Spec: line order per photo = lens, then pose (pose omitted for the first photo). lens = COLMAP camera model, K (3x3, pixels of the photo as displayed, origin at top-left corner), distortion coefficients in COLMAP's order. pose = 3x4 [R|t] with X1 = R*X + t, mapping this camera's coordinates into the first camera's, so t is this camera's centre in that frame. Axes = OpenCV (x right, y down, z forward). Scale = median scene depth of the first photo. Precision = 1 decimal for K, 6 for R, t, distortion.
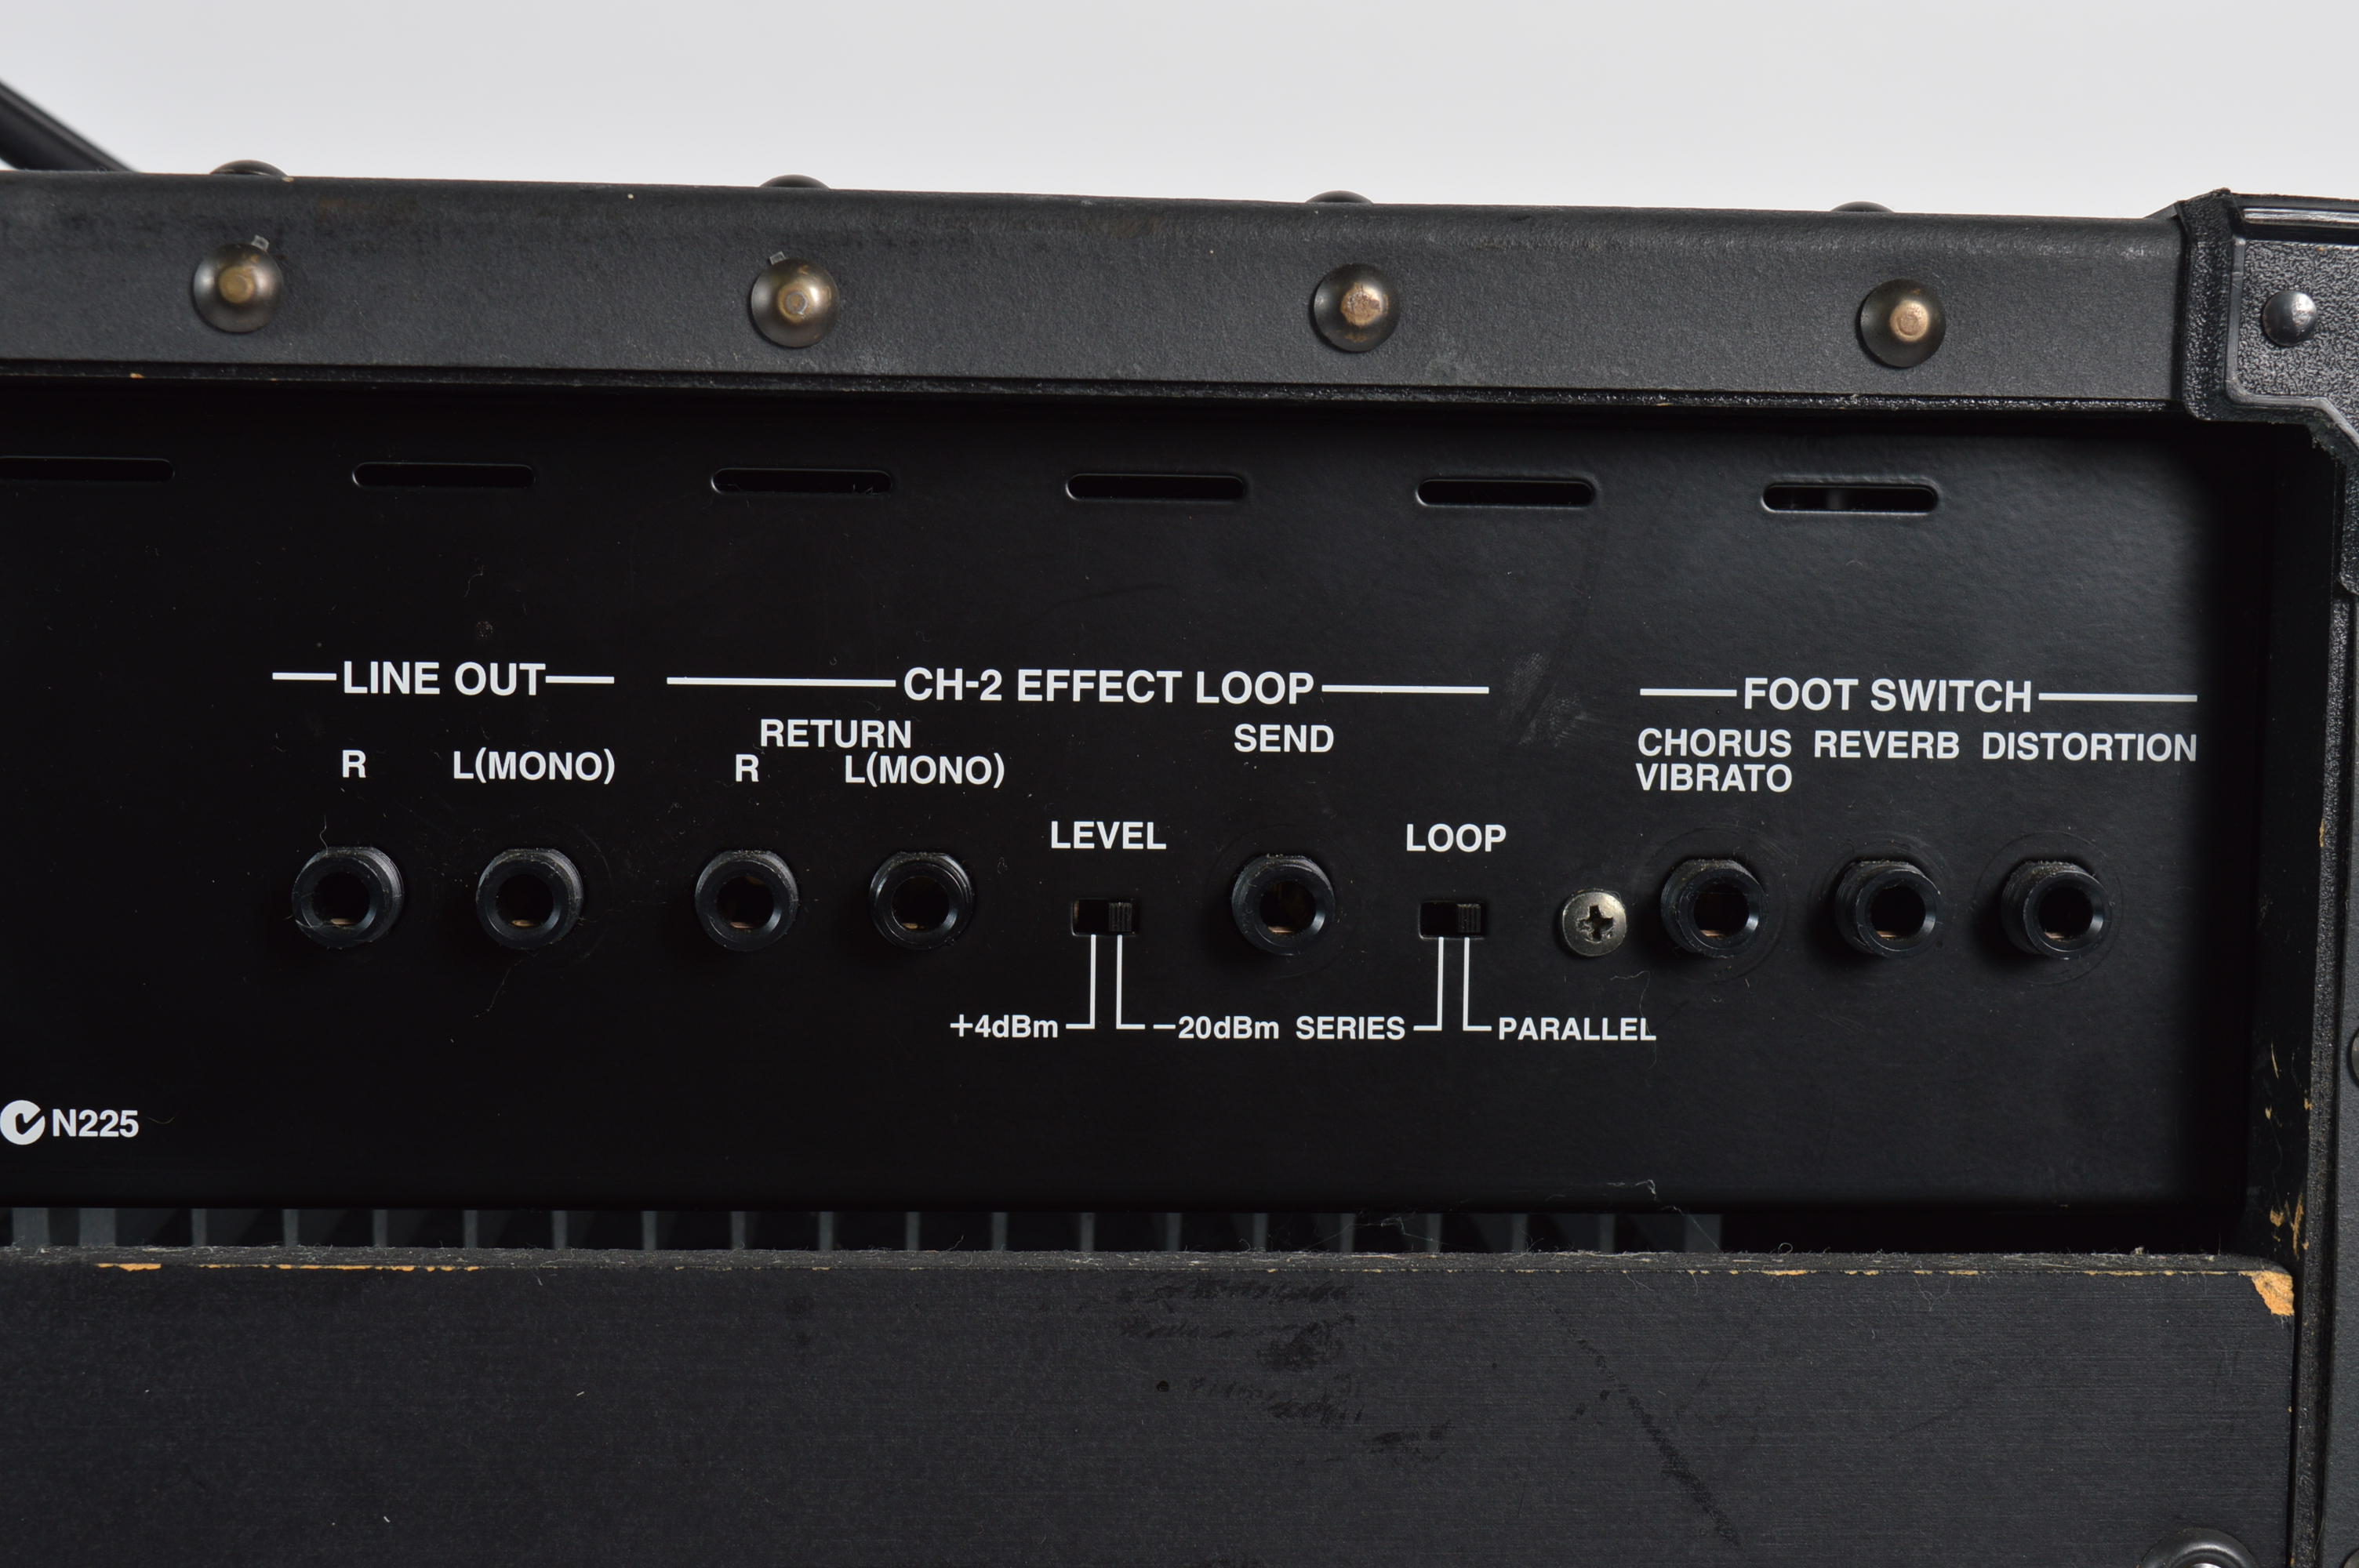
lens RADIAL K [[3505.0, 0, 1179.5], [0, 3505.0, 784.0], [0, 0, 1]] dist [-0.030695, -0.034555]
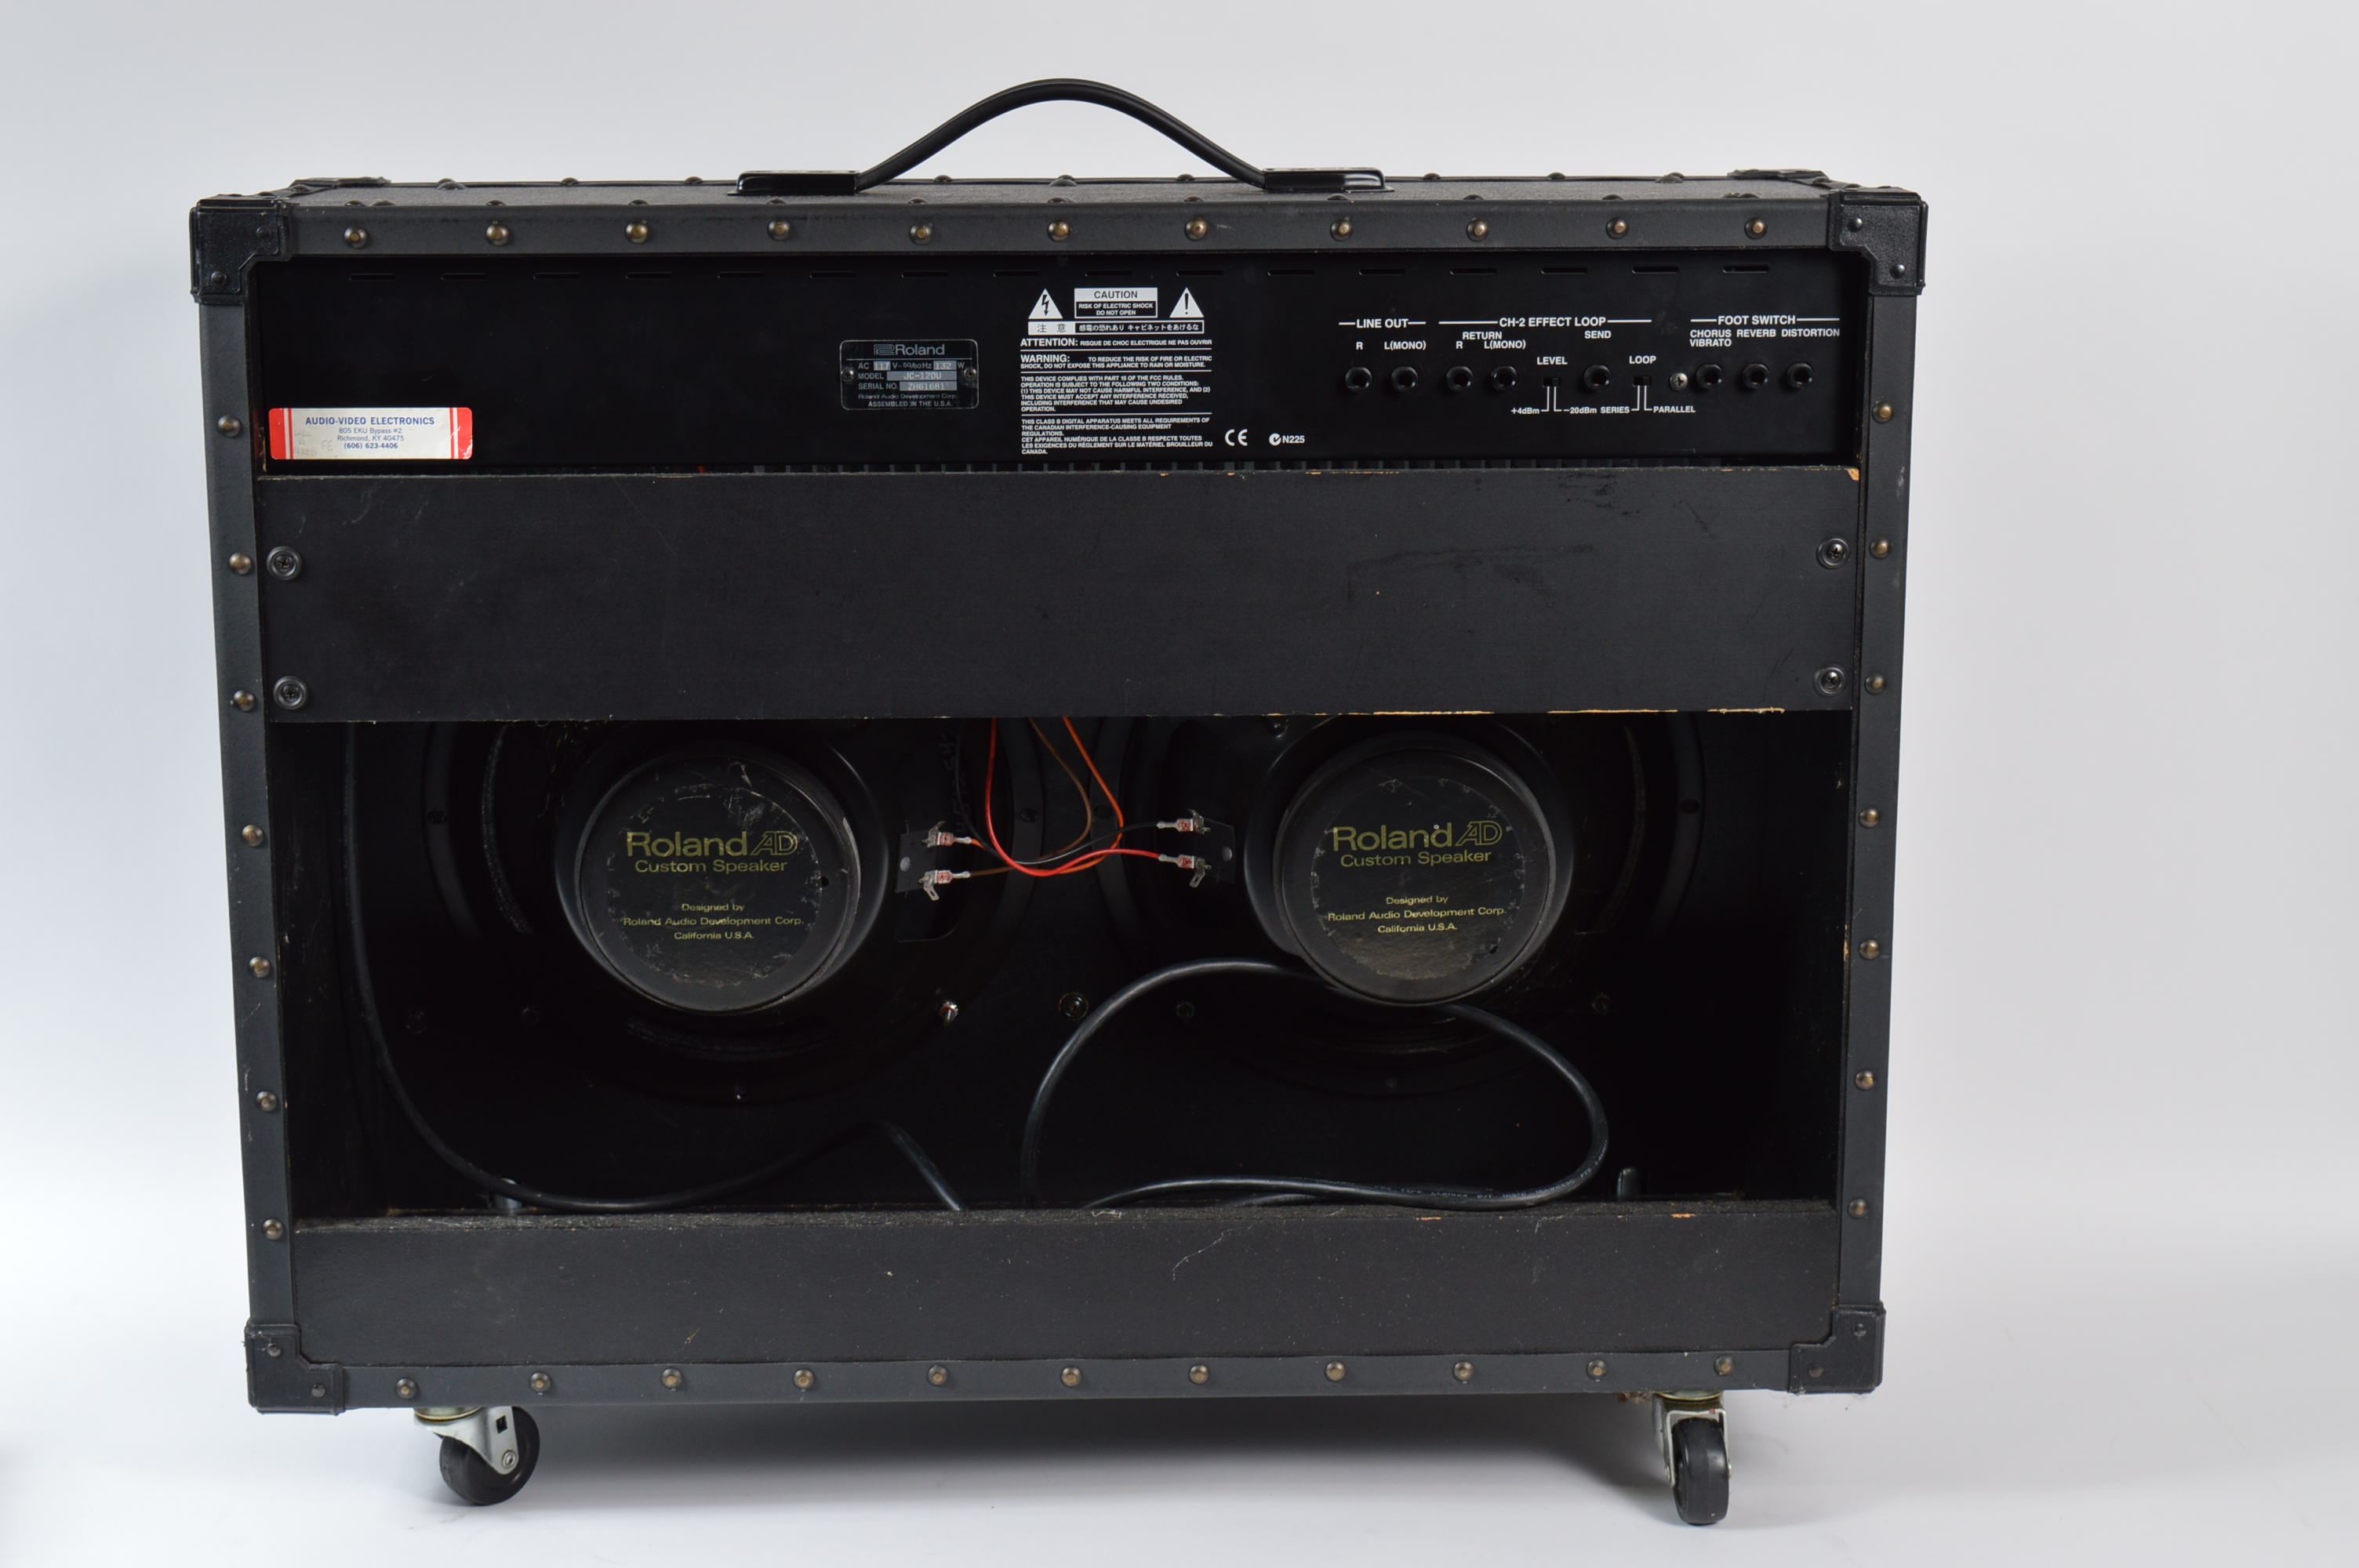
lens RADIAL K [[3637.8, 0, 1179.5], [0, 3637.8, 784.0], [0, 0, 1]] dist [-0.015667, -0.019749]
pose [[0.998889, -0.011405, -0.045723, -0.252757], [0.018105, 0.988684, 0.148916, -0.128240], [0.043507, -0.149579, 0.987792, -3.047010]]
